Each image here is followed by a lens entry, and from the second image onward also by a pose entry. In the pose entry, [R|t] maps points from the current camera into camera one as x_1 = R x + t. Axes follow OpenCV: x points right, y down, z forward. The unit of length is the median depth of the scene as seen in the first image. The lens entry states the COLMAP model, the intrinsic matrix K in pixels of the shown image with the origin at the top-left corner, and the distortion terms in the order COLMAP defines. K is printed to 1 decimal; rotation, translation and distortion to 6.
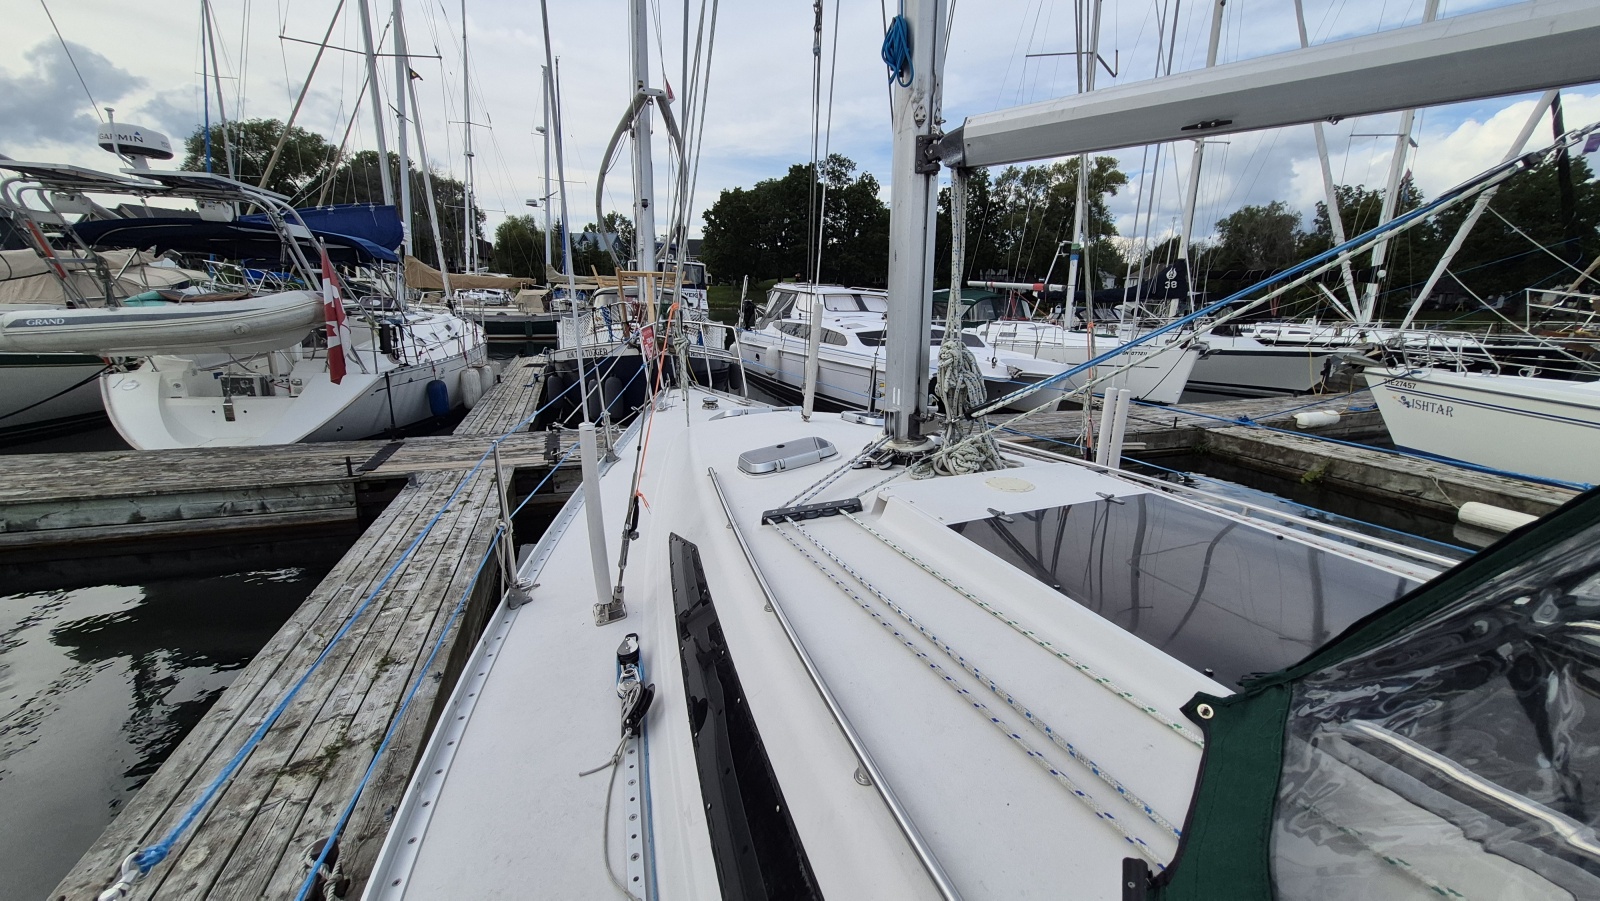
lens RADIAL K [[636.6, 0, 816.2], [0, 636.6, 456.9], [0, 0, 1]] dist [-0.001522, -0.000448]
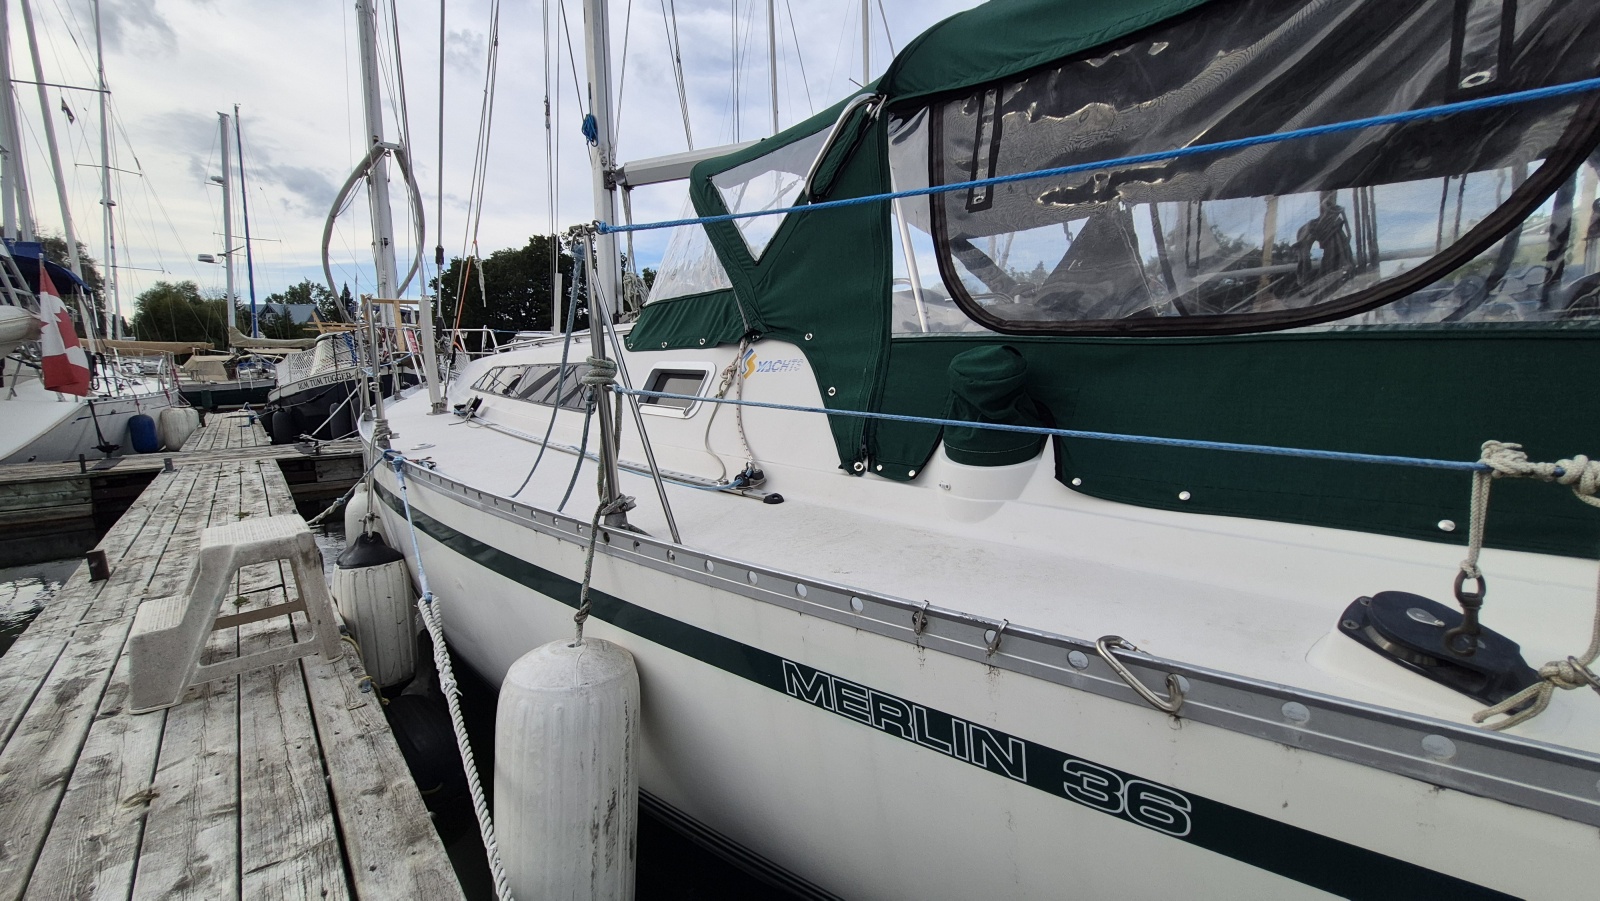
lens RADIAL K [[657.9, 0, 809.7], [0, 657.9, 452.8], [0, 0, 1]] dist [0.000799, -0.003834]
pose [[0.939703, -0.064128, 0.335927, 0.002970], [0.104873, 0.988972, -0.104572, 0.121315], [-0.325516, 0.133497, 0.936065, -0.189709]]
